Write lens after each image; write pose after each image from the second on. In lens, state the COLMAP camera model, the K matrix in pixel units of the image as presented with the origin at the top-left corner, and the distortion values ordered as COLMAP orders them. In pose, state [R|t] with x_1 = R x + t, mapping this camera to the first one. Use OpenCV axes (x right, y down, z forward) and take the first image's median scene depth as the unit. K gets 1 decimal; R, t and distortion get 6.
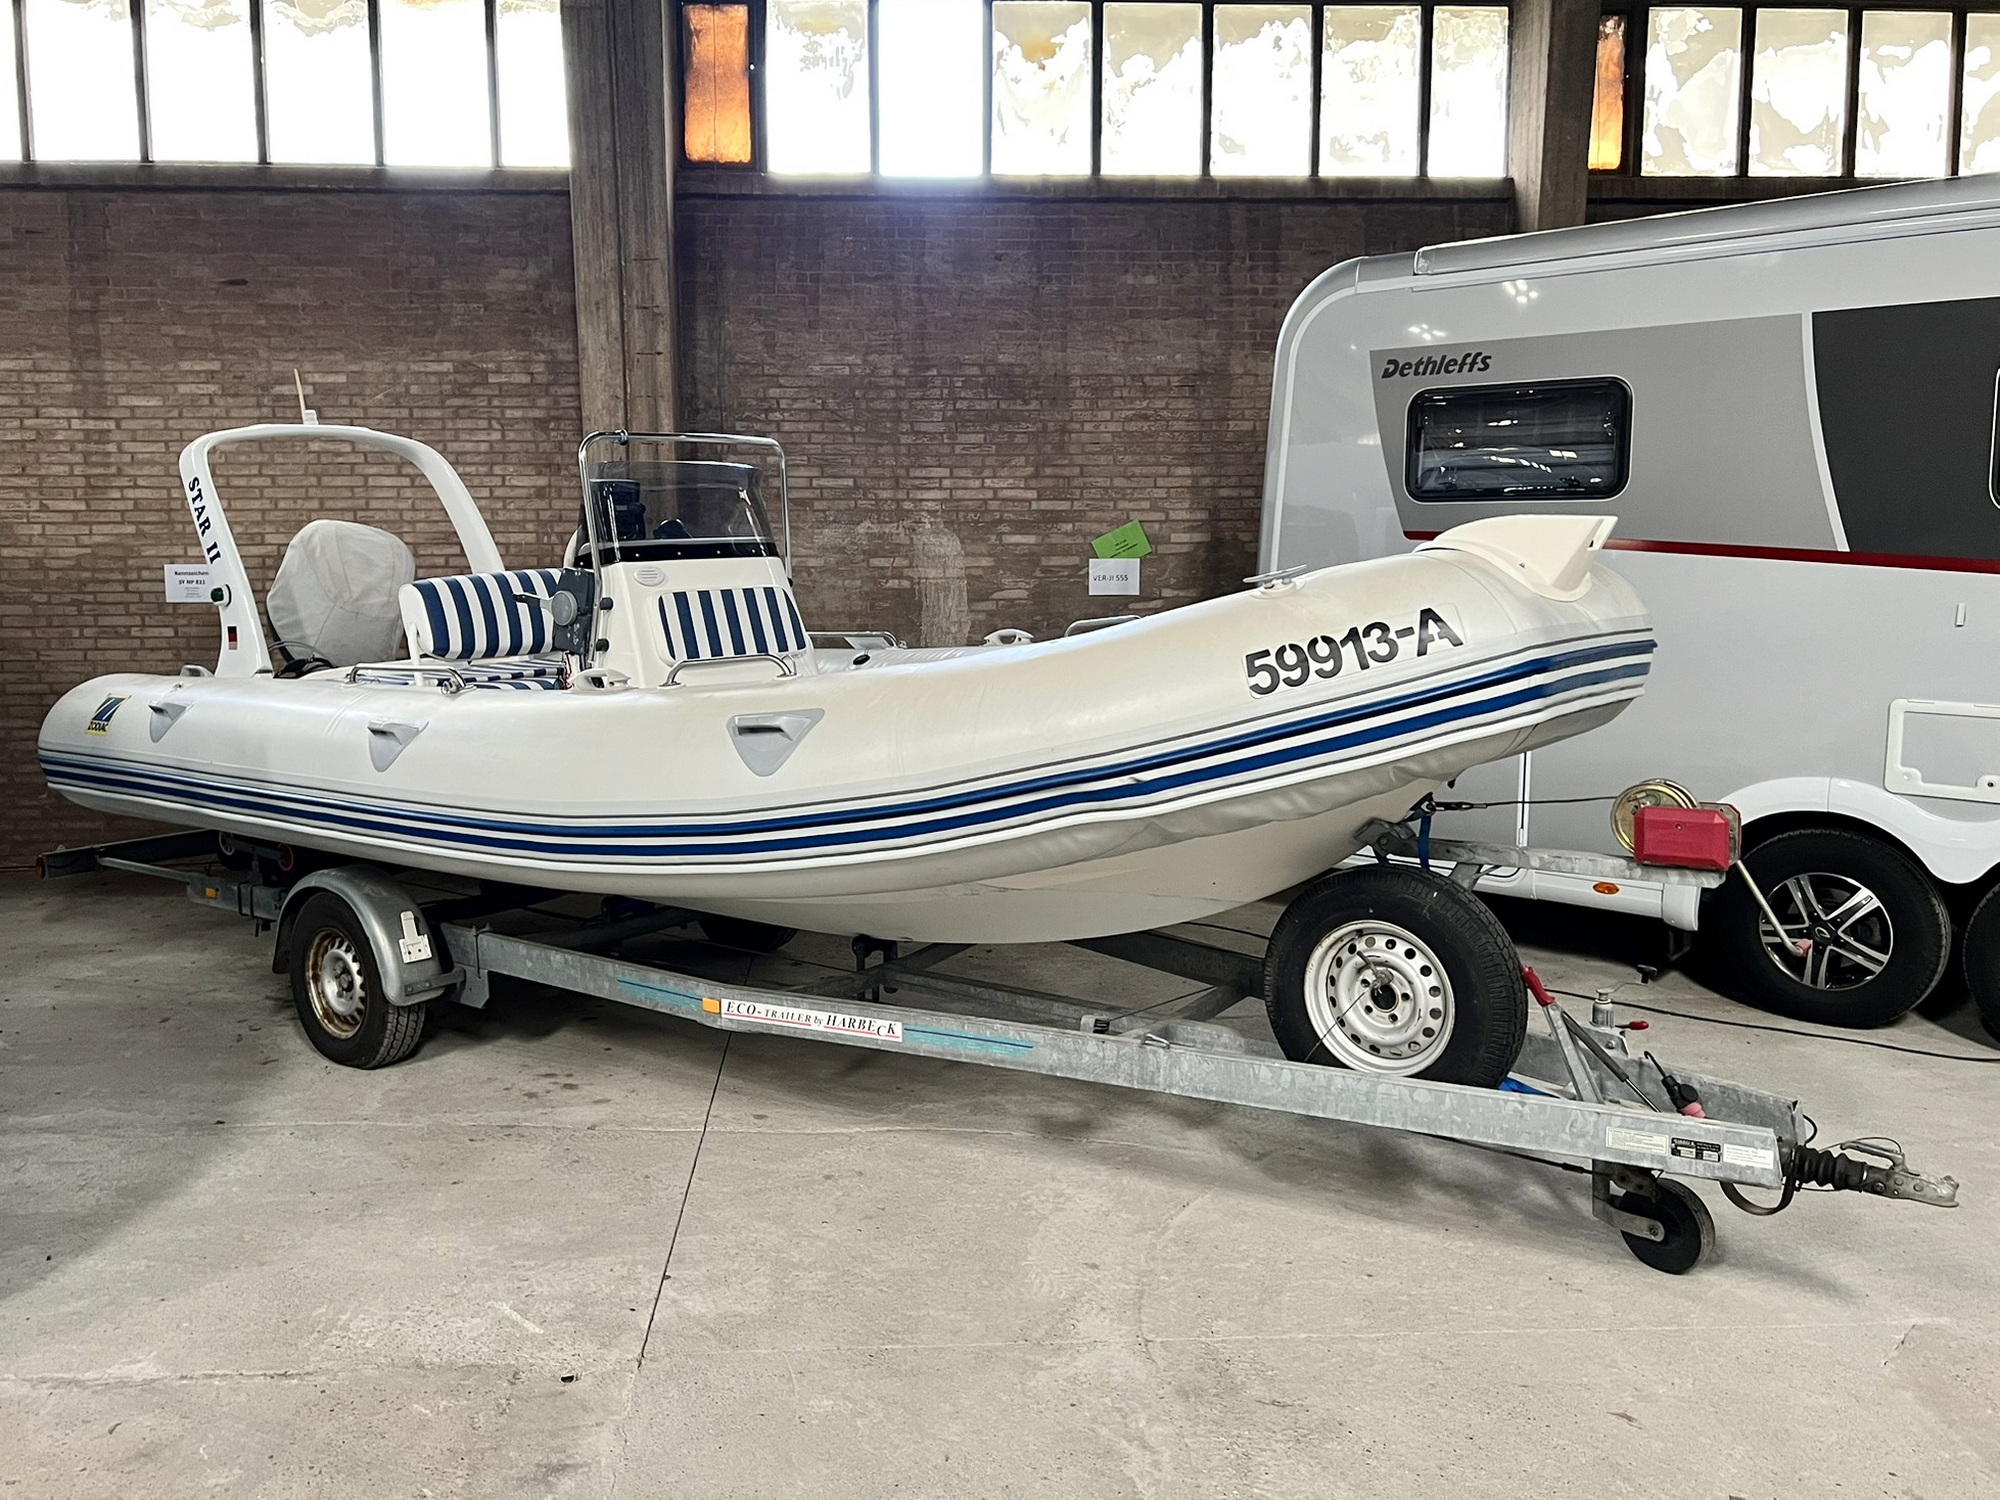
lens RADIAL K [[1521.0, 0, 1006.9], [0, 1521.0, 746.8], [0, 0, 1]] dist [0.054584, -0.061061]
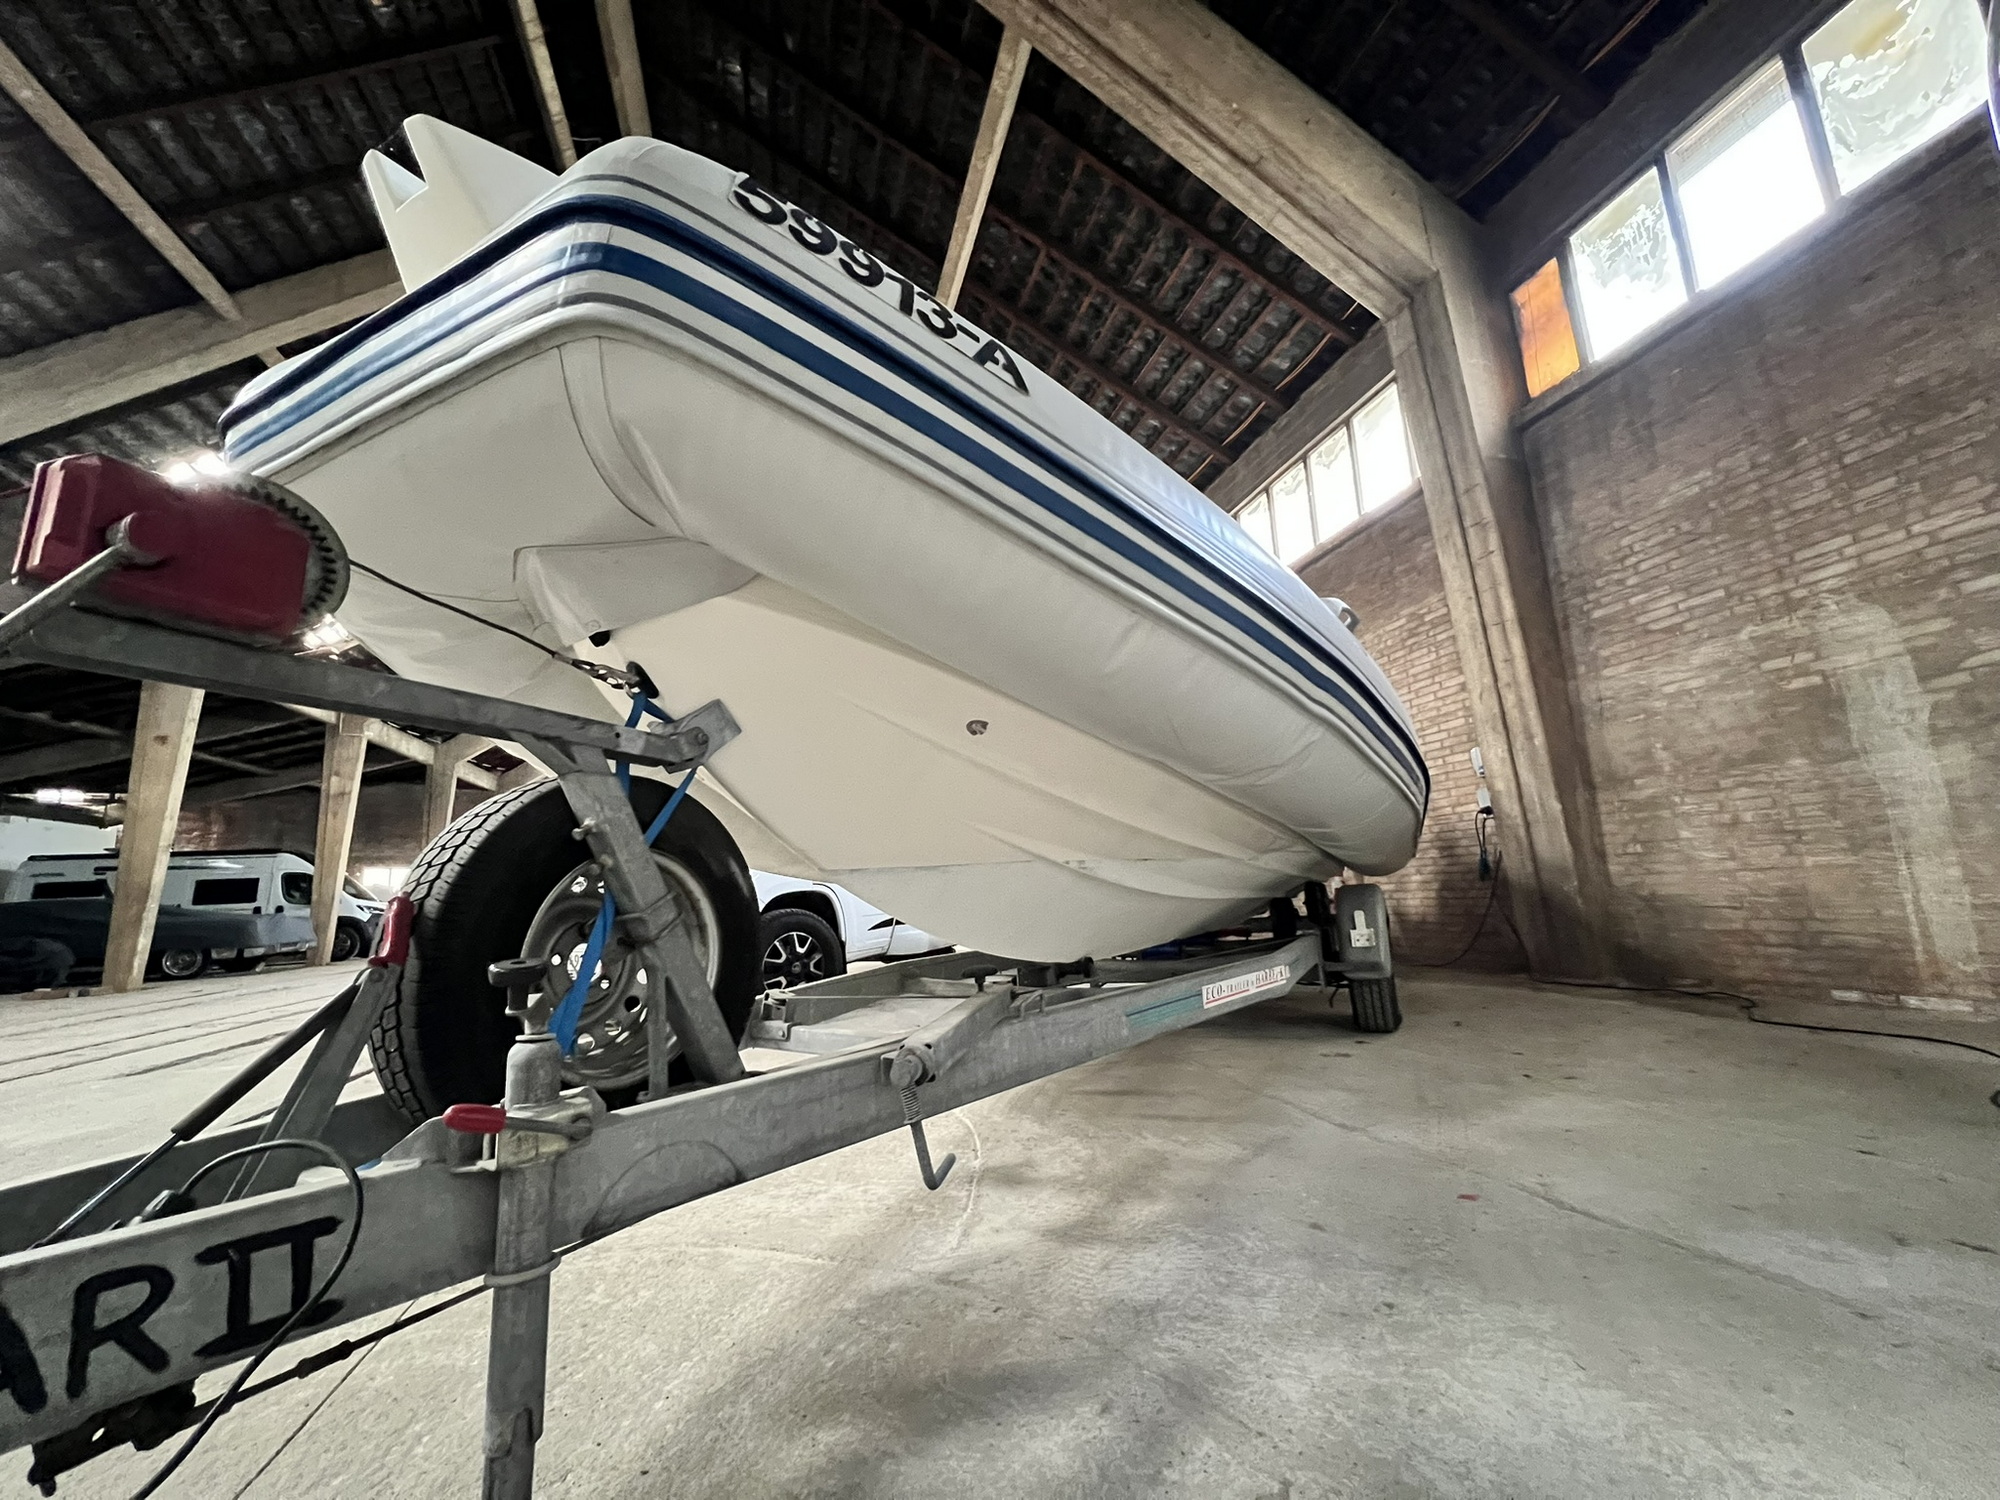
lens RADIAL K [[812.1, 0, 1000.0], [0, 812.1, 750.0], [0, 0, 1]] dist [0.002377, -0.000184]
pose [[0.192248, -0.184499, -0.963847, 0.284322], [-0.068626, 0.977236, -0.200750, 0.056392], [0.978944, 0.104738, 0.175210, 0.477340]]
